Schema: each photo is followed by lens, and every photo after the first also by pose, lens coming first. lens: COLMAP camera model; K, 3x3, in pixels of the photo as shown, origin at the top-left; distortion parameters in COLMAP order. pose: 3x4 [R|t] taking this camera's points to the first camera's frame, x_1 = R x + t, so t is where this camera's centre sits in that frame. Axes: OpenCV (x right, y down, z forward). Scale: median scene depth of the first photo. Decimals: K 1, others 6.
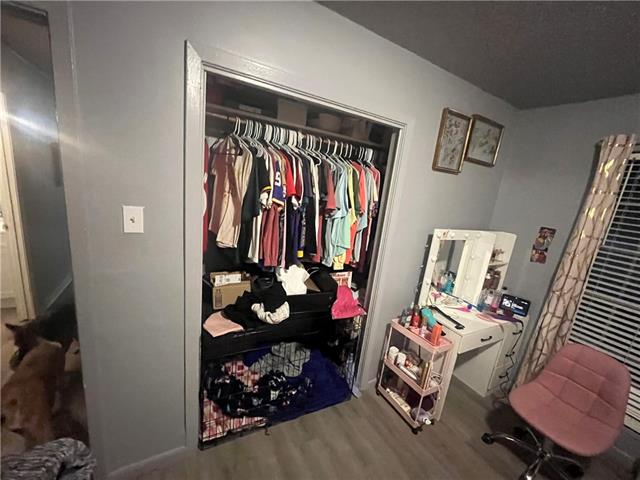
lens RADIAL K [[261.1, 0, 320.1], [0, 261.1, 241.6], [0, 0, 1]] dist [0.000528, 0.000480]
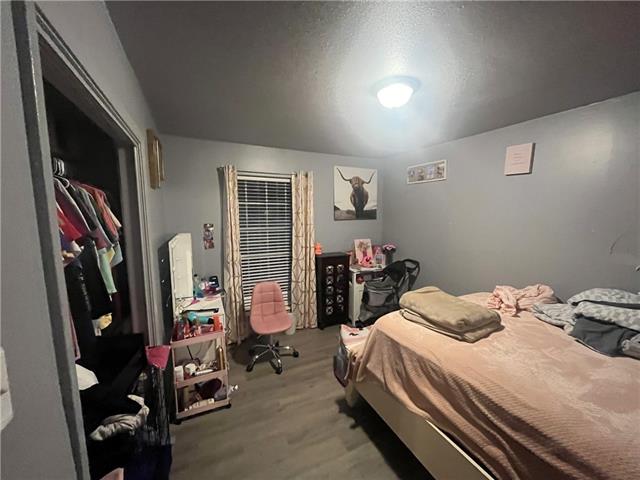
lens RADIAL K [[261.1, 0, 318.9], [0, 261.1, 240.8], [0, 0, 1]] dist [0.000528, 0.000480]
pose [[0.077808, -0.234247, 0.969059, -0.551218], [0.232151, 0.949543, 0.210889, -0.139487], [-0.969563, 0.208559, 0.128263, 0.270739]]
